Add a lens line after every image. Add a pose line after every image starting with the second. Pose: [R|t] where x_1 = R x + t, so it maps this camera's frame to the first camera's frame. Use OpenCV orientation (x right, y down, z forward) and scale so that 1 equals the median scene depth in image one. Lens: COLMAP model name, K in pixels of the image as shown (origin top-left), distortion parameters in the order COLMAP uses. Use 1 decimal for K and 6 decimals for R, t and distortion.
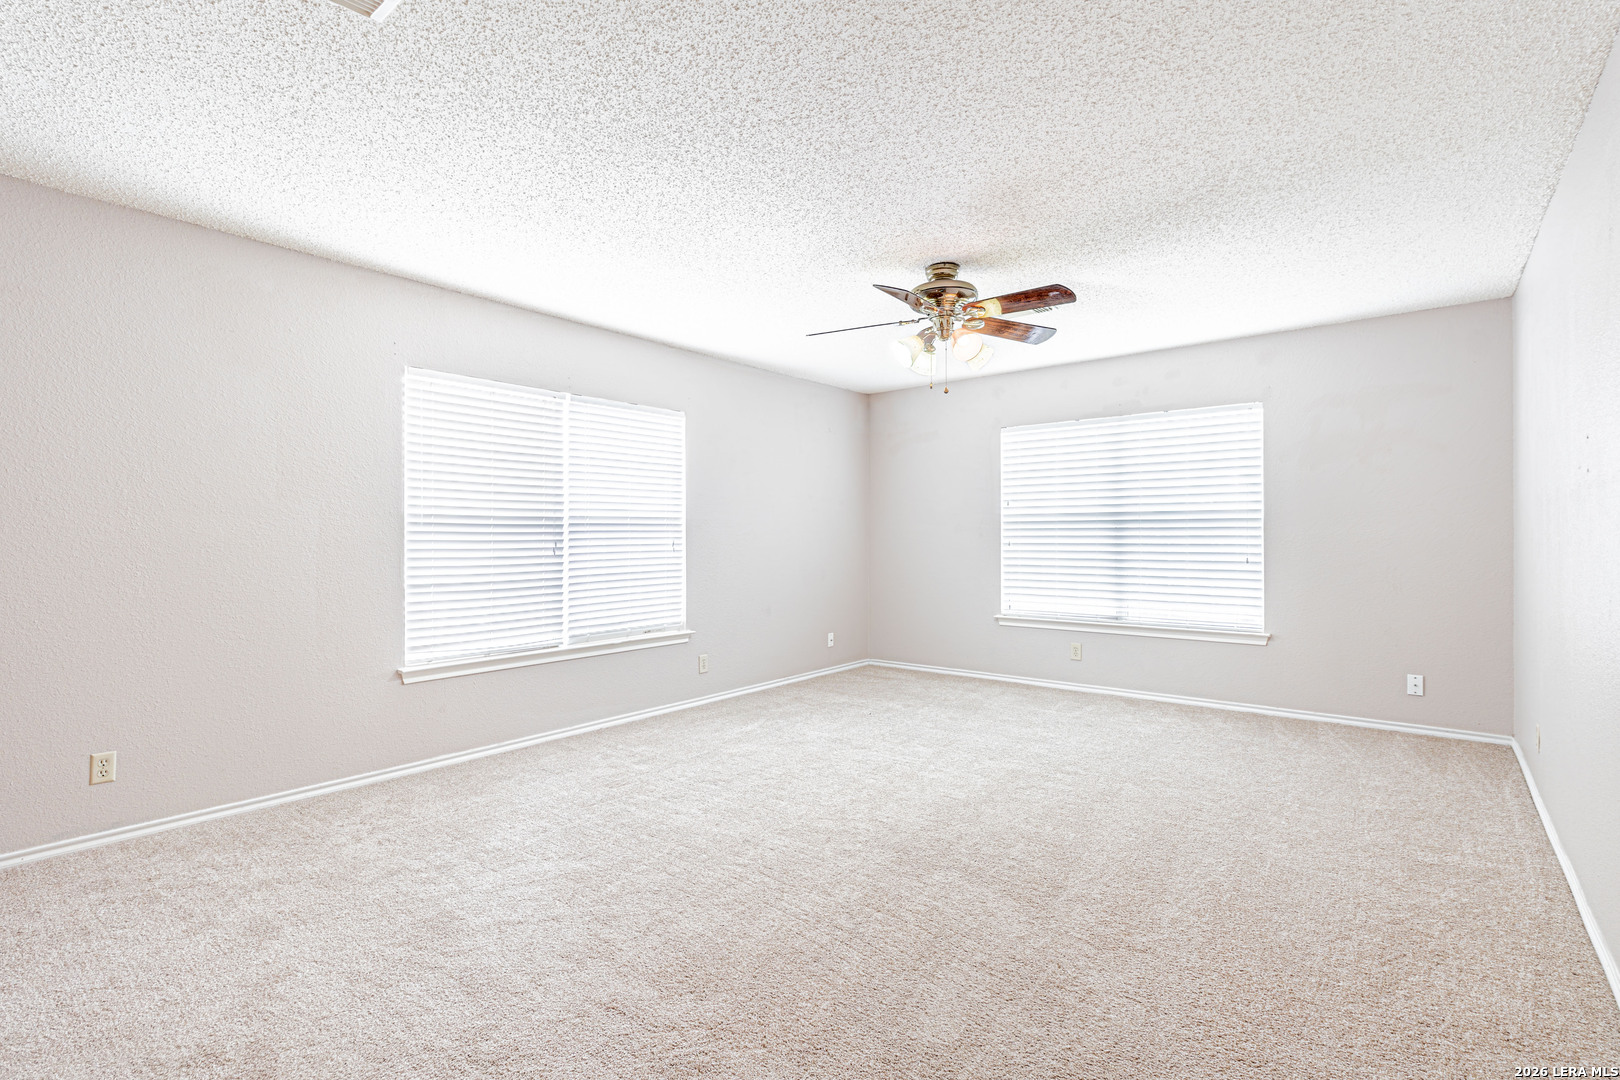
lens RADIAL K [[750.3, 0, 810.3], [0, 750.3, 528.7], [0, 0, 1]] dist [-0.000283, 0.000344]
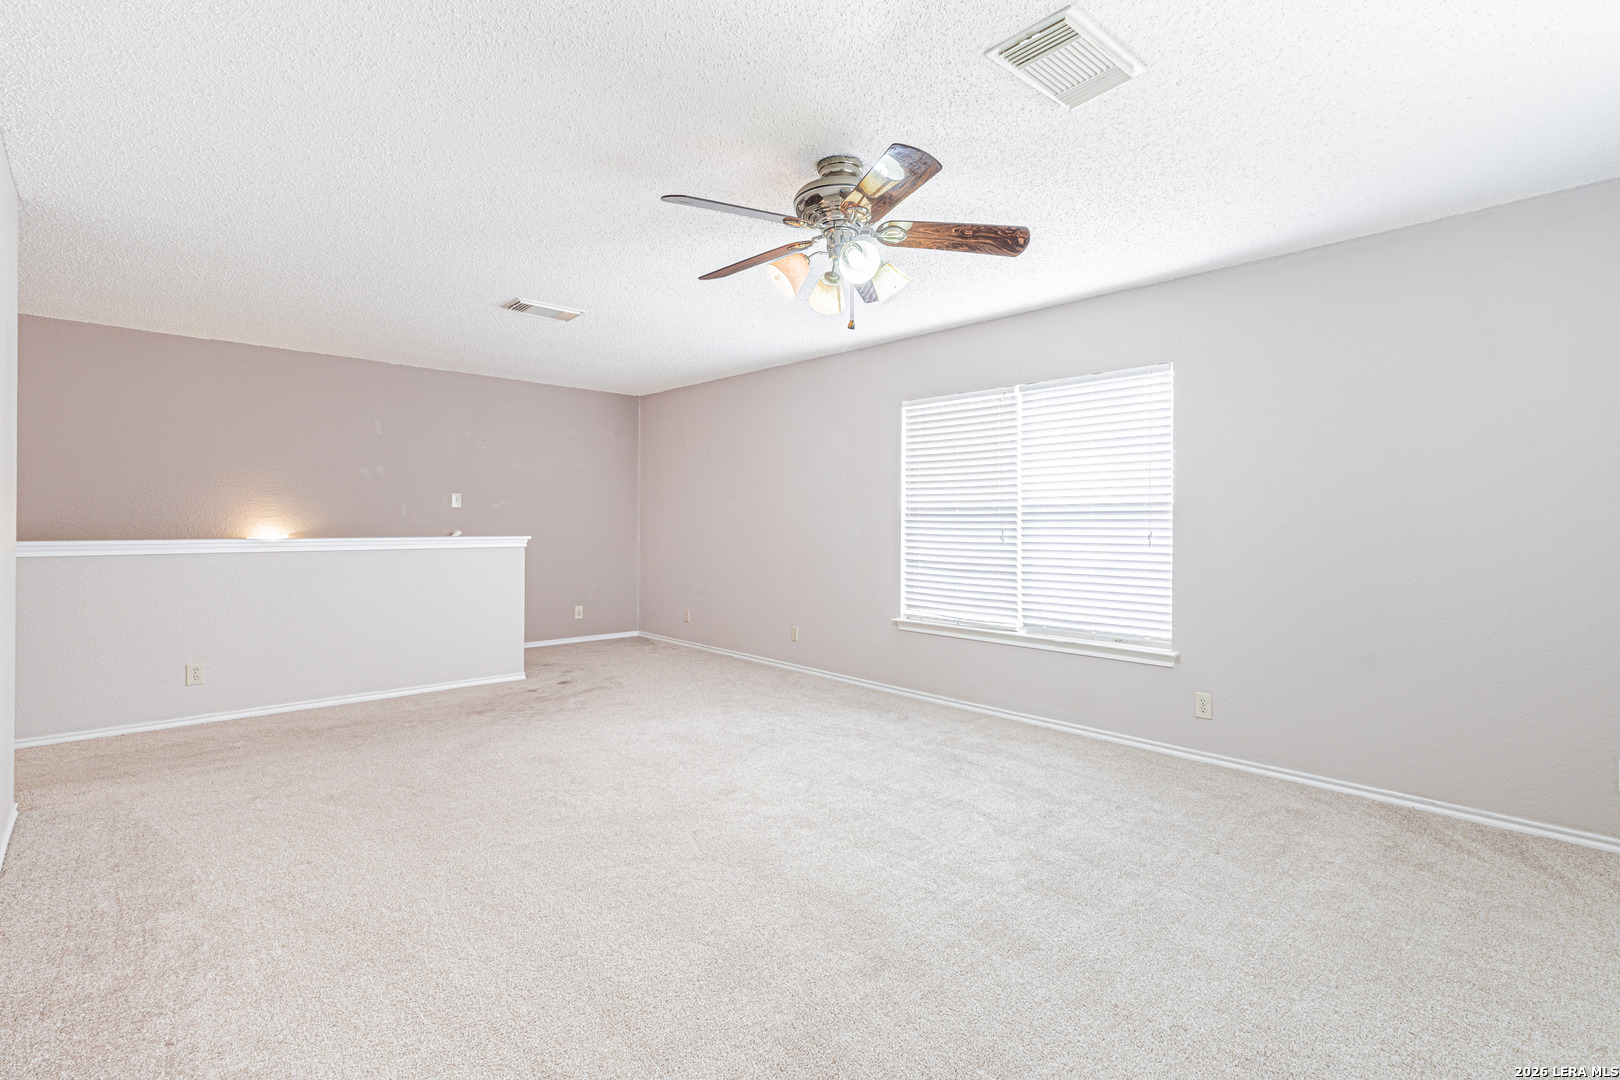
lens RADIAL K [[757.7, 0, 804.7], [0, 757.7, 520.6], [0, 0, 1]] dist [0.003769, 0.000611]
pose [[-0.150594, 0.004982, -0.988583, 0.742740], [0.011264, 0.999931, 0.003323, -0.002878], [0.988532, -0.010635, -0.150640, 0.871079]]
